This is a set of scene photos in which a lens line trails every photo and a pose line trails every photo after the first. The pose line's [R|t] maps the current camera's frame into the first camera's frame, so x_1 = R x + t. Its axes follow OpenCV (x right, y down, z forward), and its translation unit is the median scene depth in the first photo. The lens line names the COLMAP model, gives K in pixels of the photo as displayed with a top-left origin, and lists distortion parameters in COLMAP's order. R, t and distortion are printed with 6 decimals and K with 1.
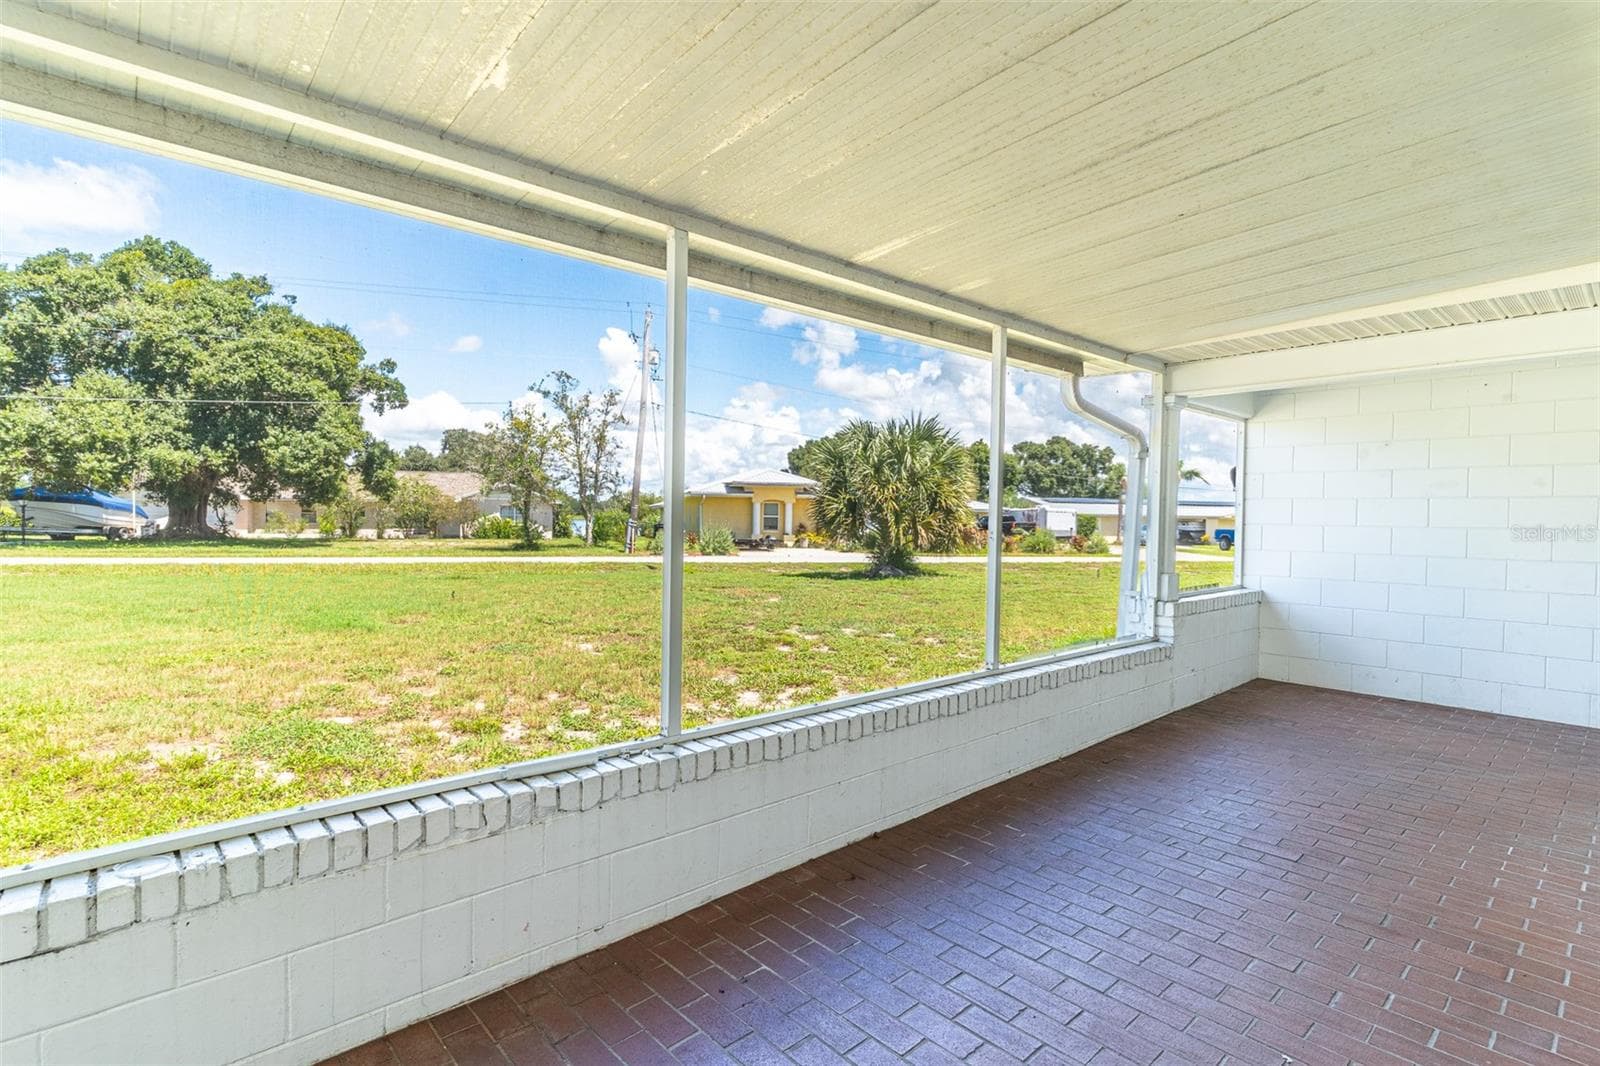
lens RADIAL K [[741.0, 0, 800.0], [0, 741.0, 533.0], [0, 0, 1]] dist [0.000811, 0.000300]
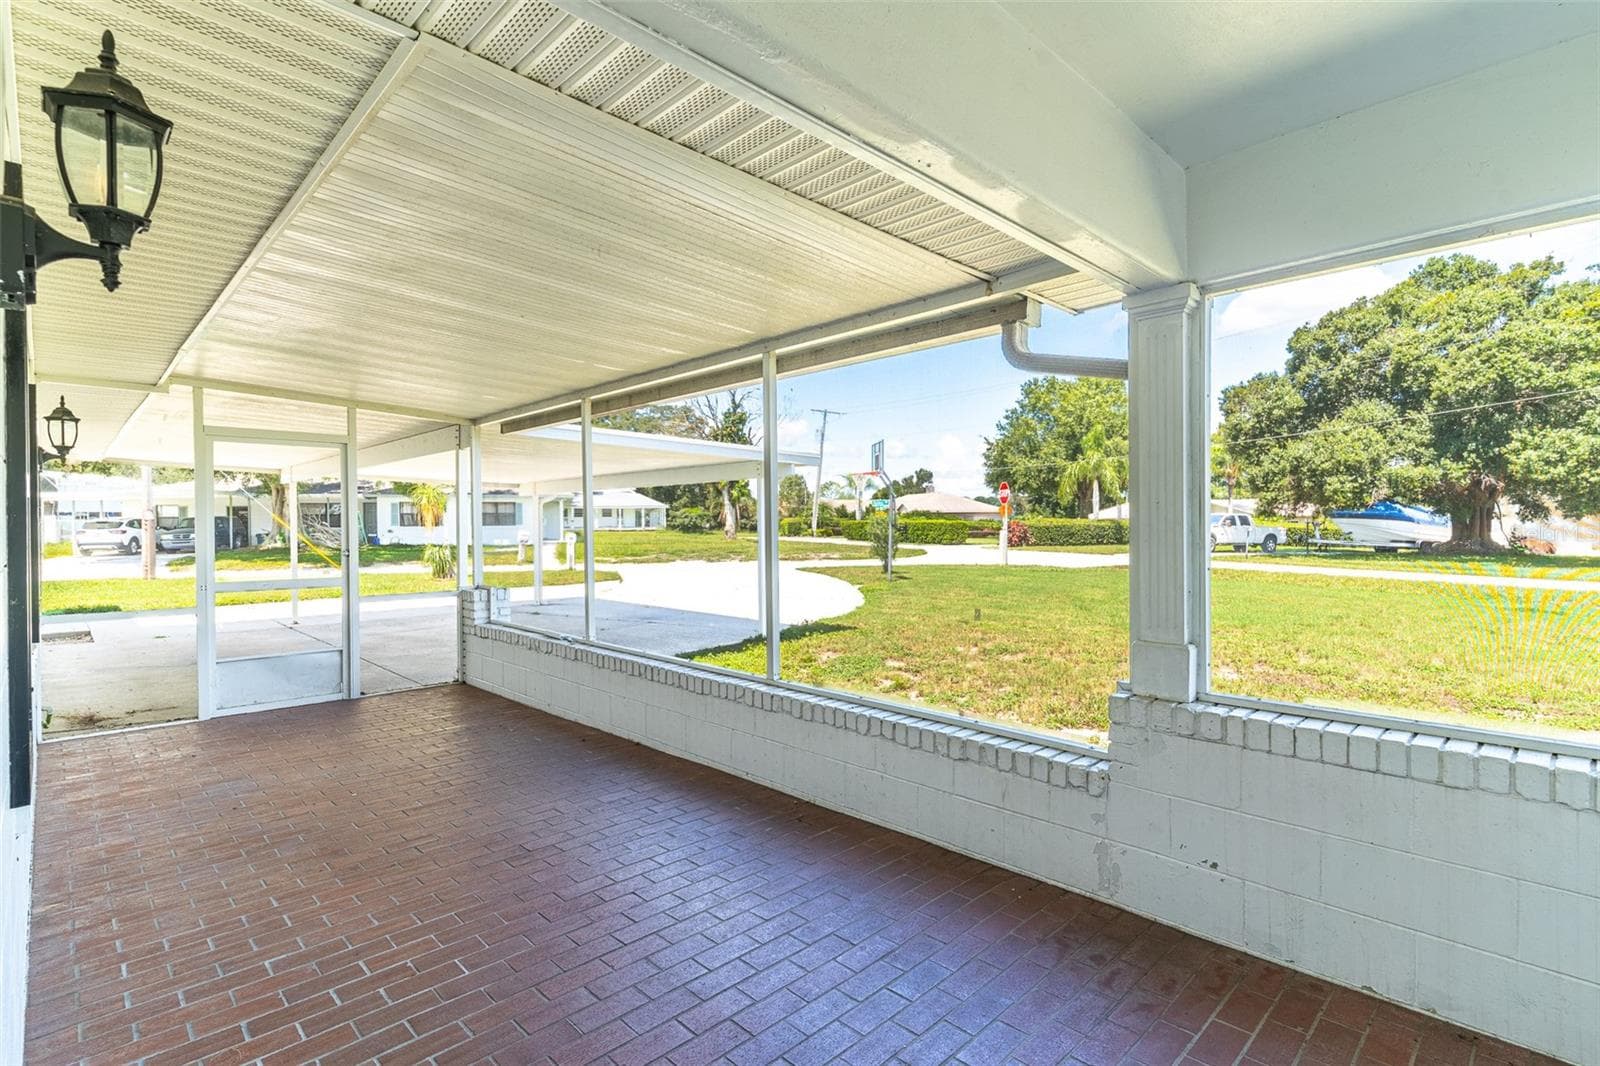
lens RADIAL K [[741.0, 0, 800.0], [0, 741.0, 533.0], [0, 0, 1]] dist [0.000811, 0.000300]
pose [[0.084273, -0.002577, -0.996439, 0.099044], [-0.017076, 0.999846, -0.004030, -0.001404], [0.996296, 0.017354, 0.084216, 0.072006]]
